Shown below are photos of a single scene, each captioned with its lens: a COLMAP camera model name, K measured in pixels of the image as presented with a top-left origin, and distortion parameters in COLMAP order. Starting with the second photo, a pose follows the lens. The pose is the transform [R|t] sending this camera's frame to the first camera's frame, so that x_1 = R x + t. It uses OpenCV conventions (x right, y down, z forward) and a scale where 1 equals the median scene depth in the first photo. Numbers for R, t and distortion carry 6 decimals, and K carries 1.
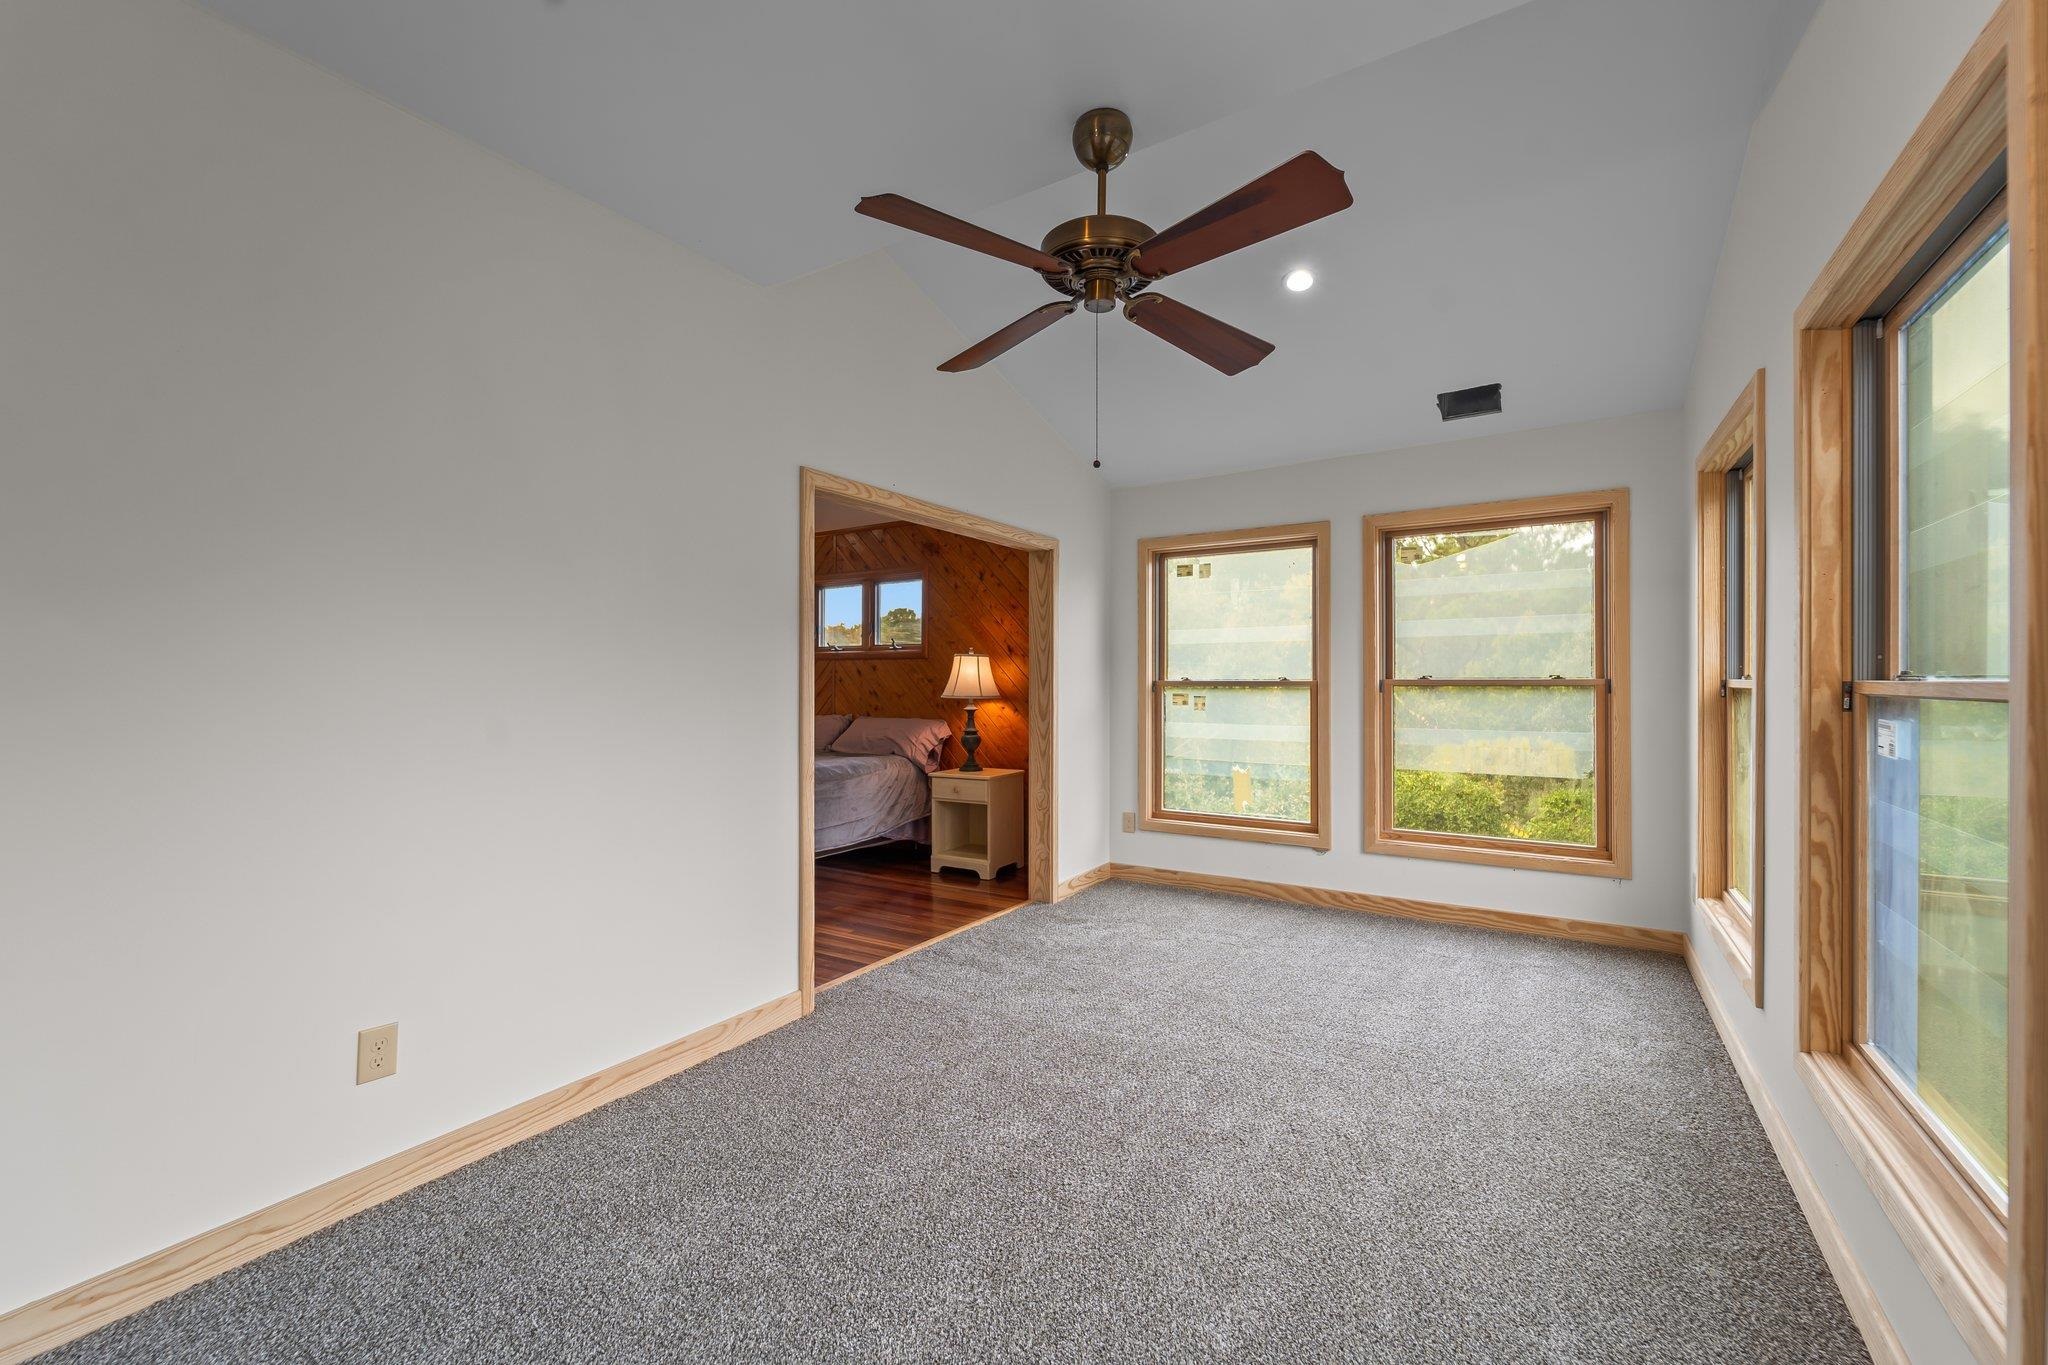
lens RADIAL K [[825.6, 0, 1029.0], [0, 825.6, 683.2], [0, 0, 1]] dist [-0.002083, -0.000297]
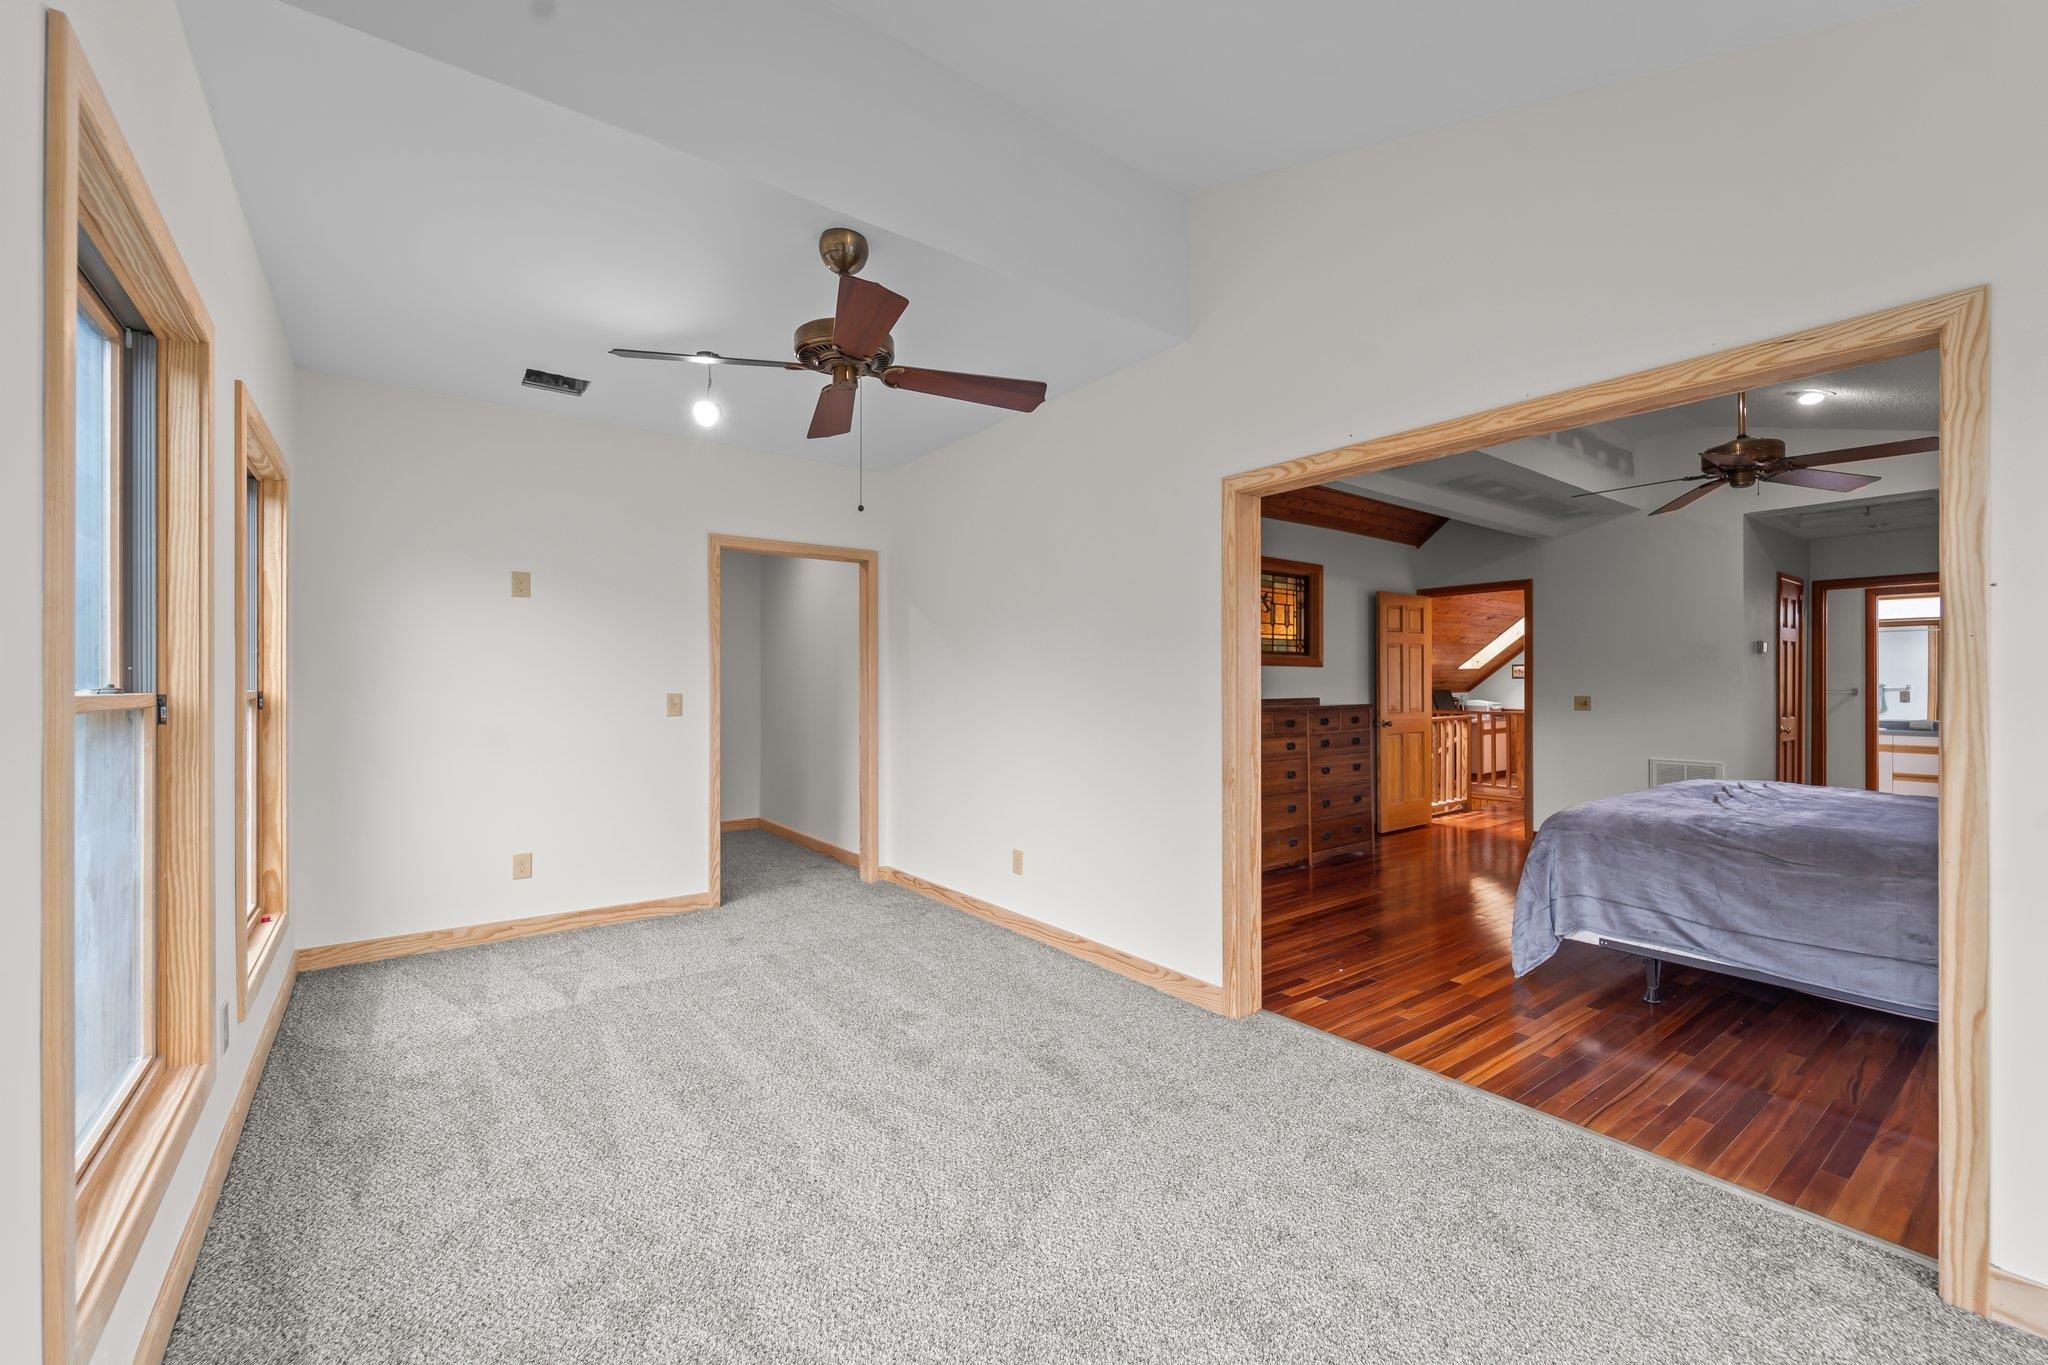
lens RADIAL K [[825.6, 0, 1029.0], [0, 825.6, 683.2], [0, 0, 1]] dist [-0.002083, -0.000297]
pose [[-0.346896, -0.000741, -0.937903, 0.633428], [0.002220, 0.999996, -0.001611, -0.005829], [0.937901, -0.002641, -0.346893, 0.930558]]
